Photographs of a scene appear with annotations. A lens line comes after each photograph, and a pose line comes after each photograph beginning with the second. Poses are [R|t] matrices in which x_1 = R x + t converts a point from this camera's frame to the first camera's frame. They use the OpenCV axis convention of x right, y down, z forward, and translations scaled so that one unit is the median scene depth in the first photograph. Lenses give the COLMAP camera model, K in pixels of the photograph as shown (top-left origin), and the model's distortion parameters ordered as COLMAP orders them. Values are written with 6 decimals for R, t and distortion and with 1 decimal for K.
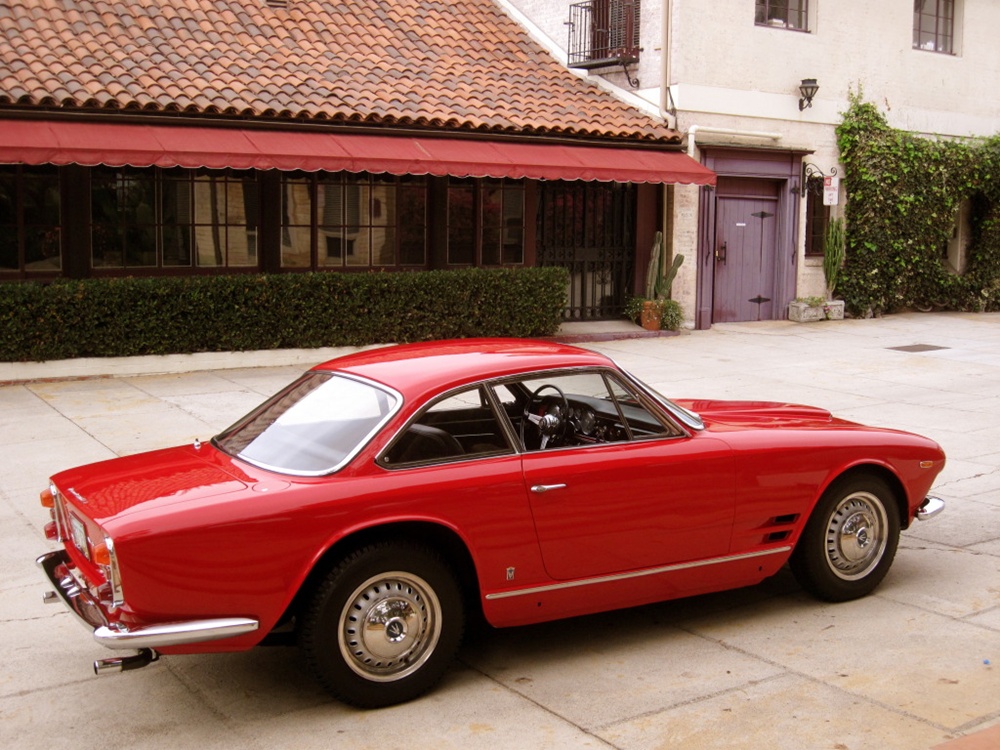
lens RADIAL K [[1270.0, 0, 500.0], [0, 1270.0, 375.0], [0, 0, 1]] dist [-0.122365, -0.001125]
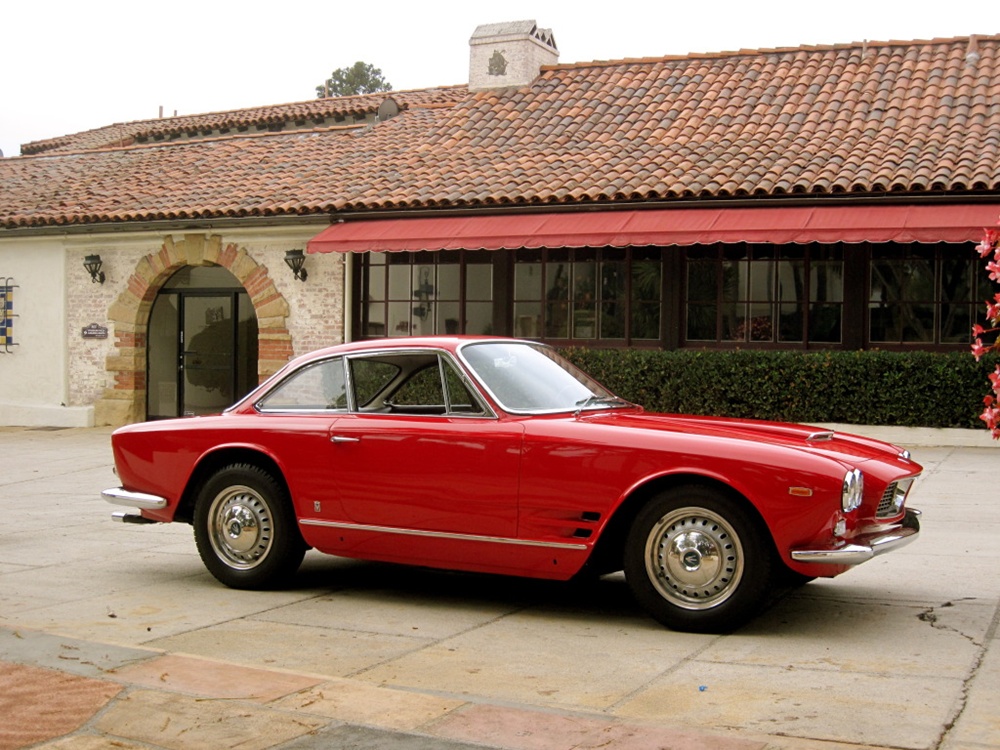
lens RADIAL K [[1270.0, 0, 500.0], [0, 1270.0, 375.0], [0, 0, 1]] dist [-0.122365, -0.001125]
pose [[0.542507, 0.022339, -0.839754, 0.418679], [-0.108943, 0.993075, -0.043963, 0.024197], [0.832957, 0.115336, 0.541184, 0.172932]]
